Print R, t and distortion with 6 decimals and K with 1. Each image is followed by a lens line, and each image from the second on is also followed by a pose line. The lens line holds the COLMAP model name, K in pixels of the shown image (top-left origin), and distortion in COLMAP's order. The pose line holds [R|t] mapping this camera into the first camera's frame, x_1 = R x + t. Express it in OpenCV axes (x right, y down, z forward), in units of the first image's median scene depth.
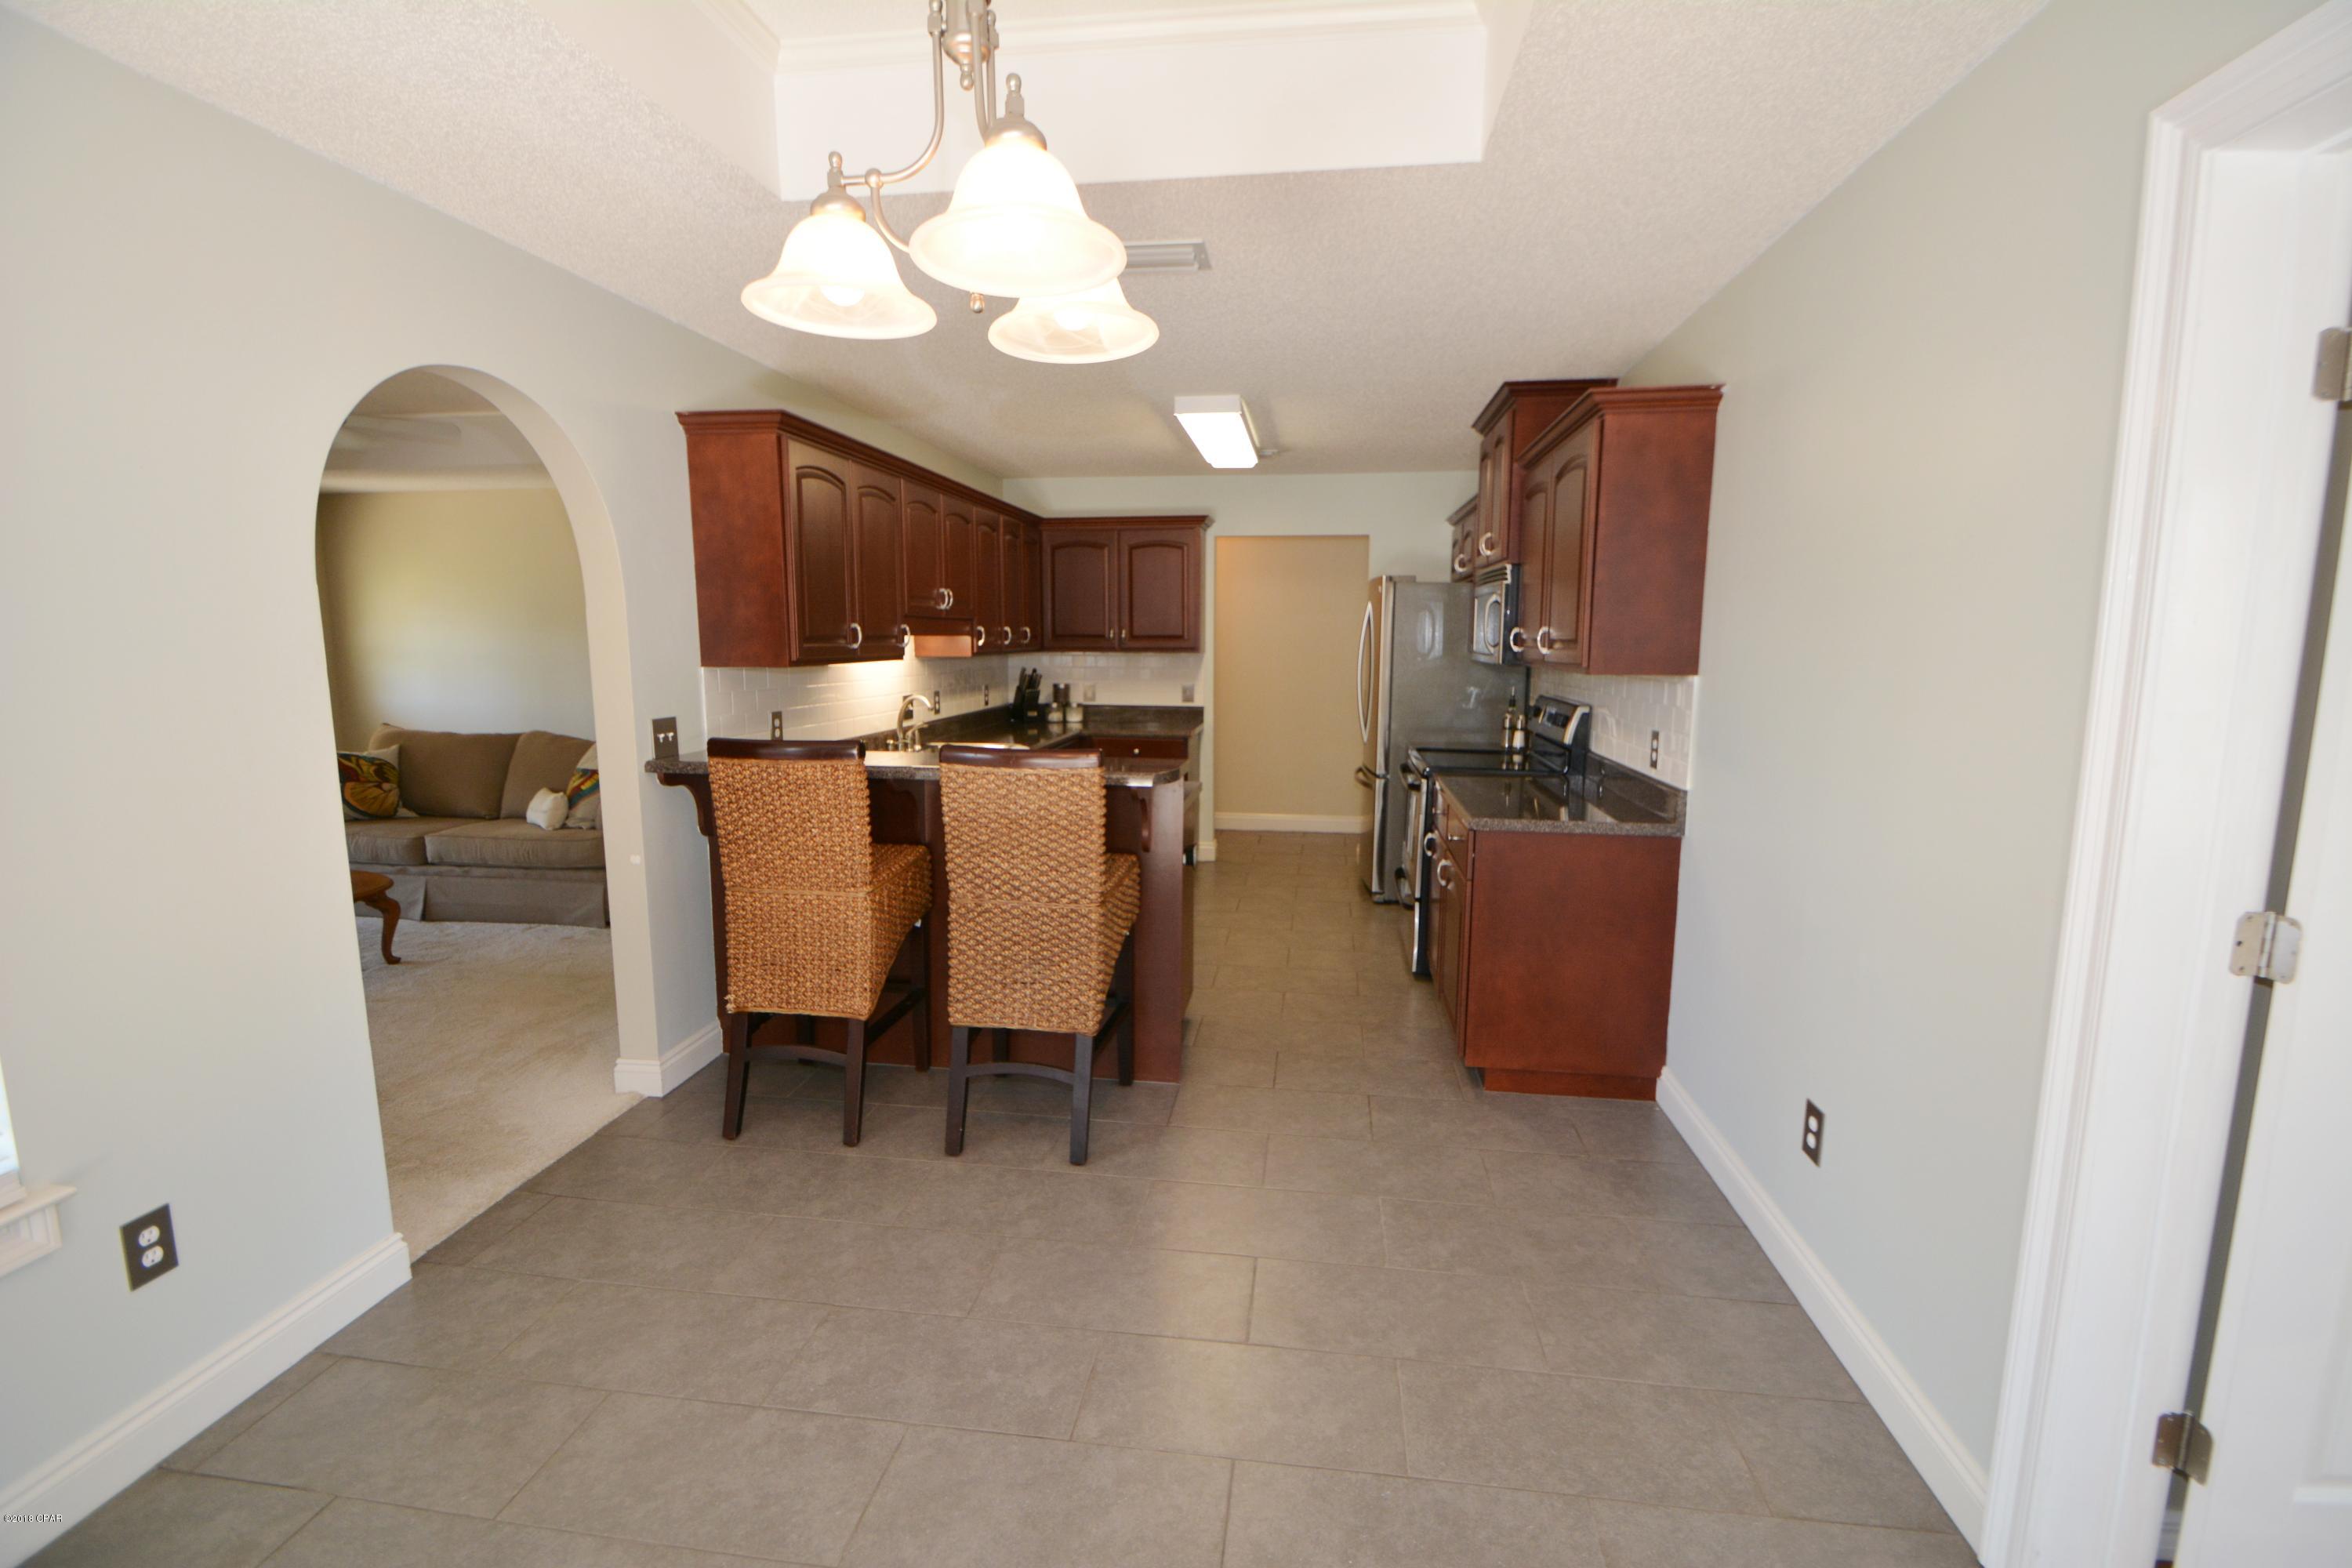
lens RADIAL K [[1029.5, 0, 1176.0], [0, 1029.5, 784.0], [0, 0, 1]] dist [0.014635, -0.019890]
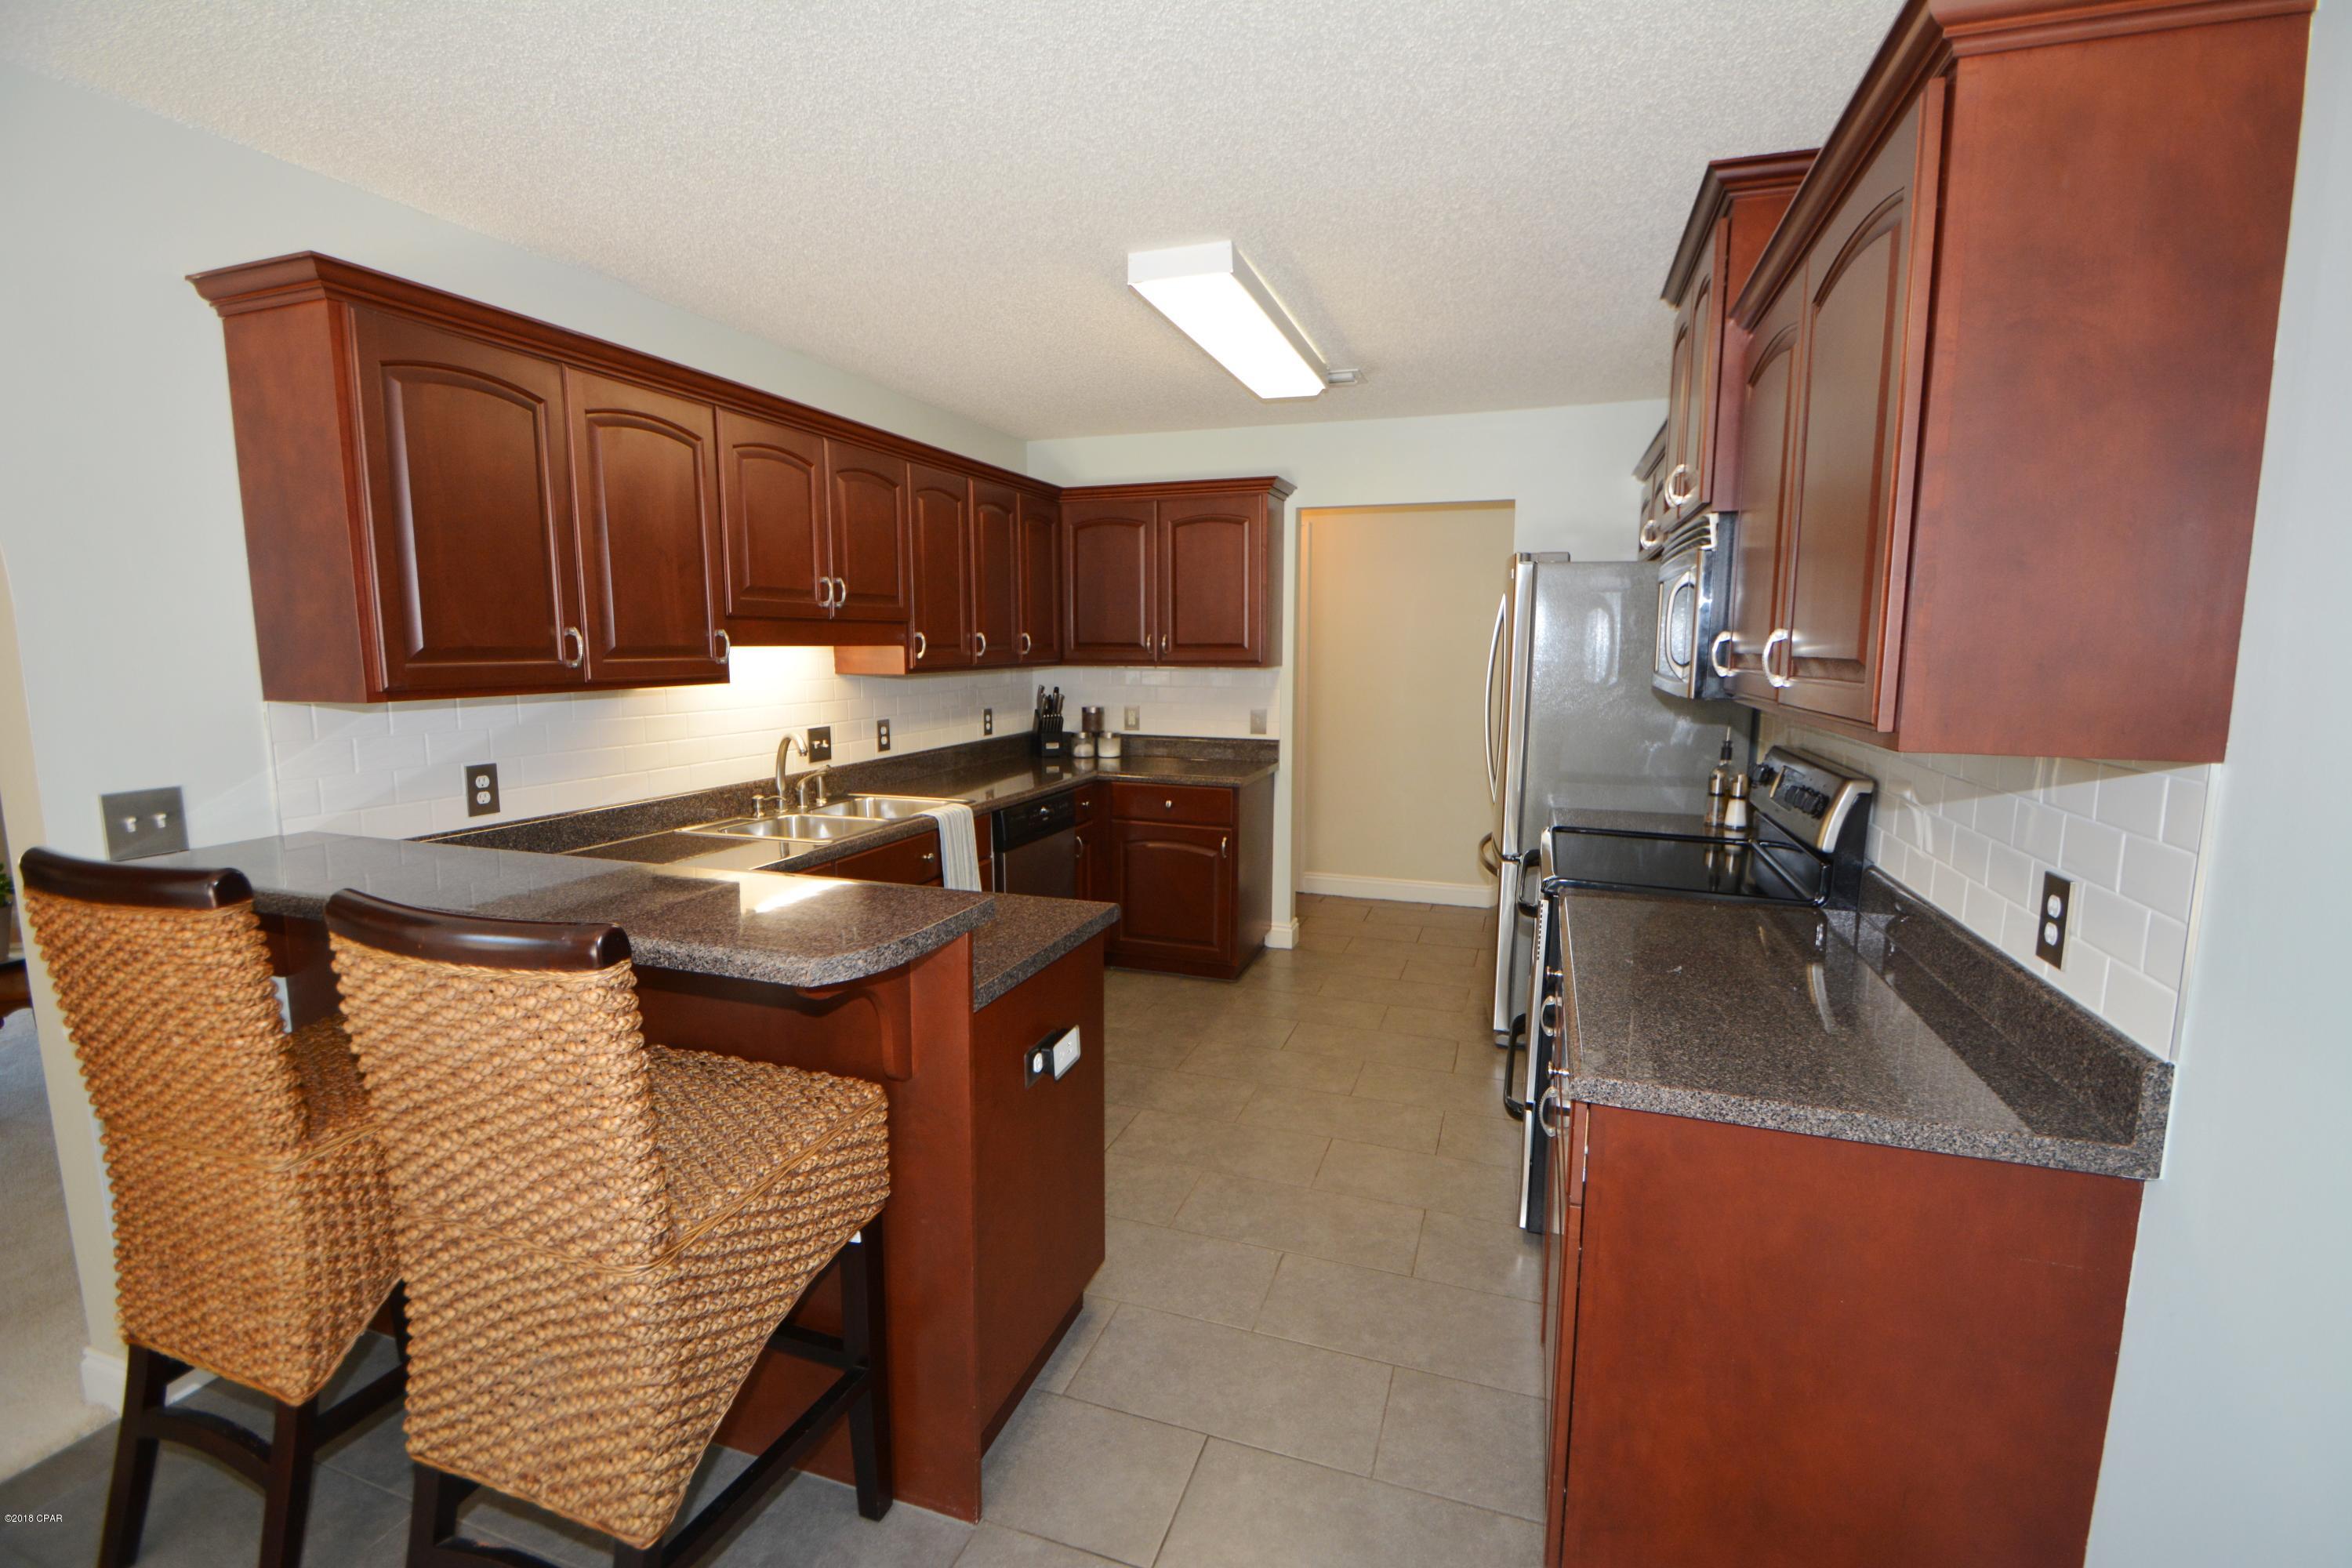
lens RADIAL K [[1029.5, 0, 1176.0], [0, 1029.5, 784.0], [0, 0, 1]] dist [0.014635, -0.019890]
pose [[0.981314, 0.025179, -0.190757, 0.120943], [-0.026154, 0.999655, -0.002594, -0.050056], [0.190626, 0.007535, 0.981634, 0.329485]]
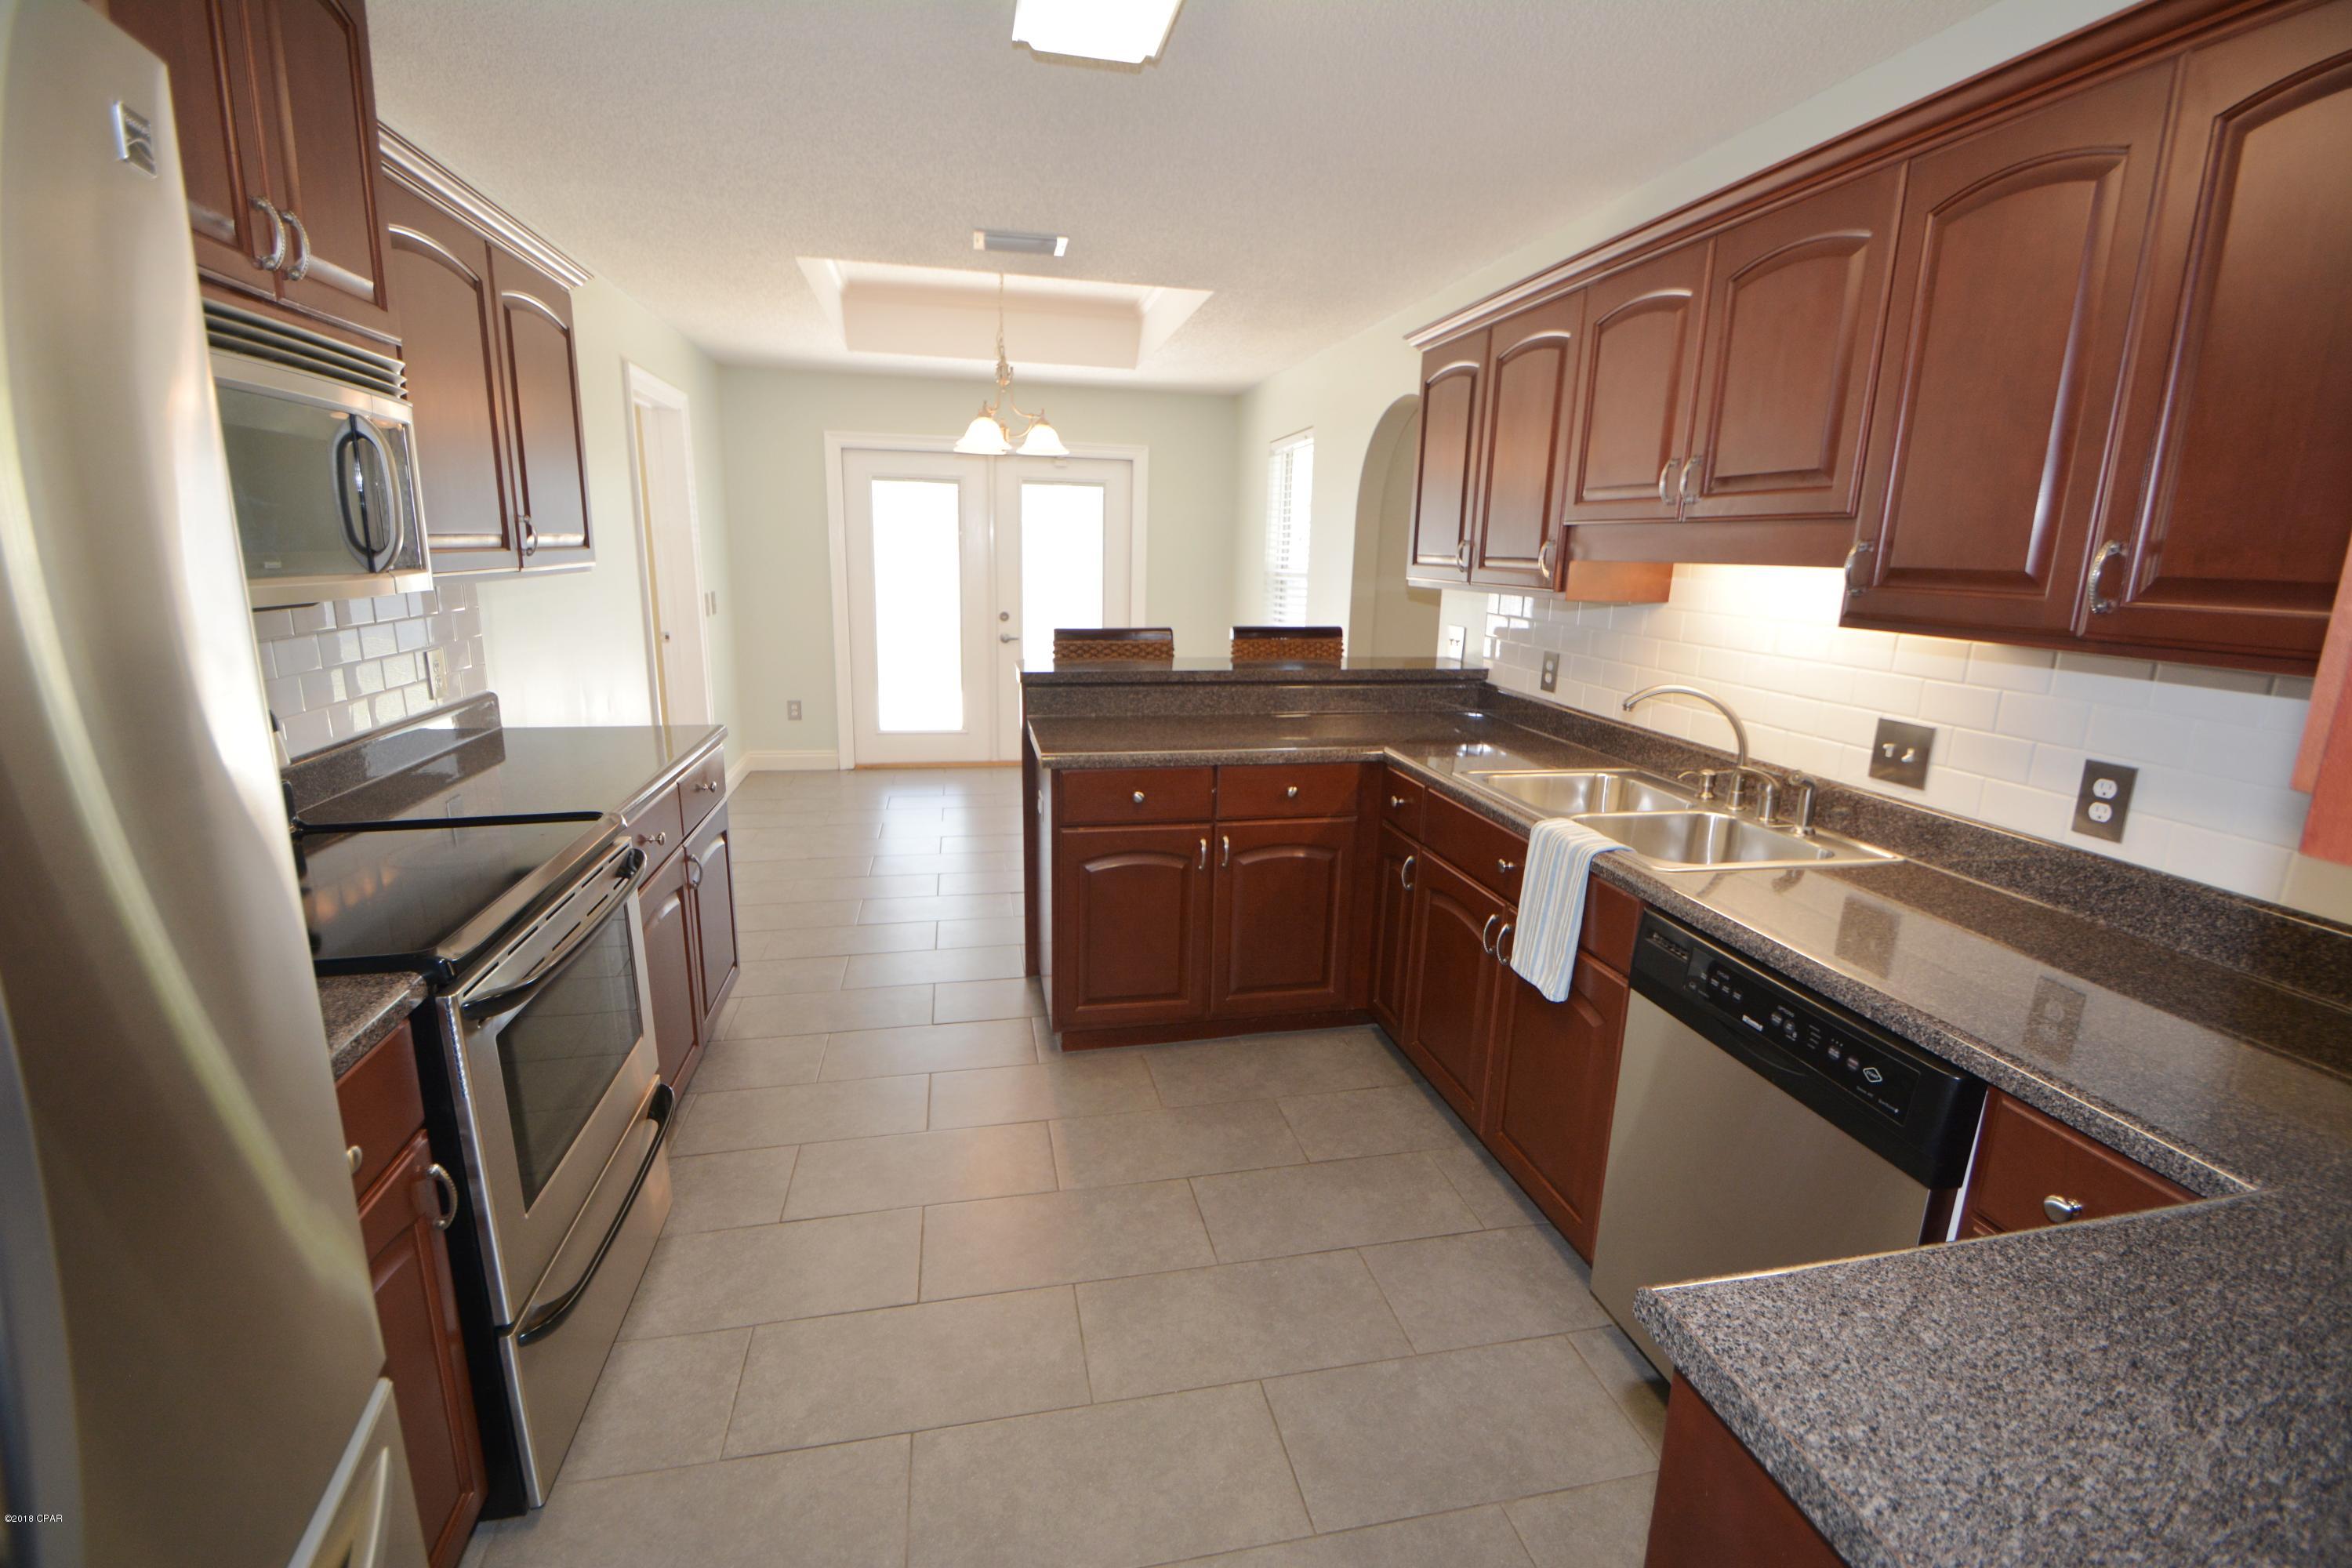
lens RADIAL K [[1029.5, 0, 1176.0], [0, 1029.5, 784.0], [0, 0, 1]] dist [0.014635, -0.019890]
pose [[-0.941621, 0.047951, -0.333244, 0.131304], [-0.076918, 0.932989, 0.351589, -0.177867], [0.327772, 0.356695, -0.874834, 1.234908]]
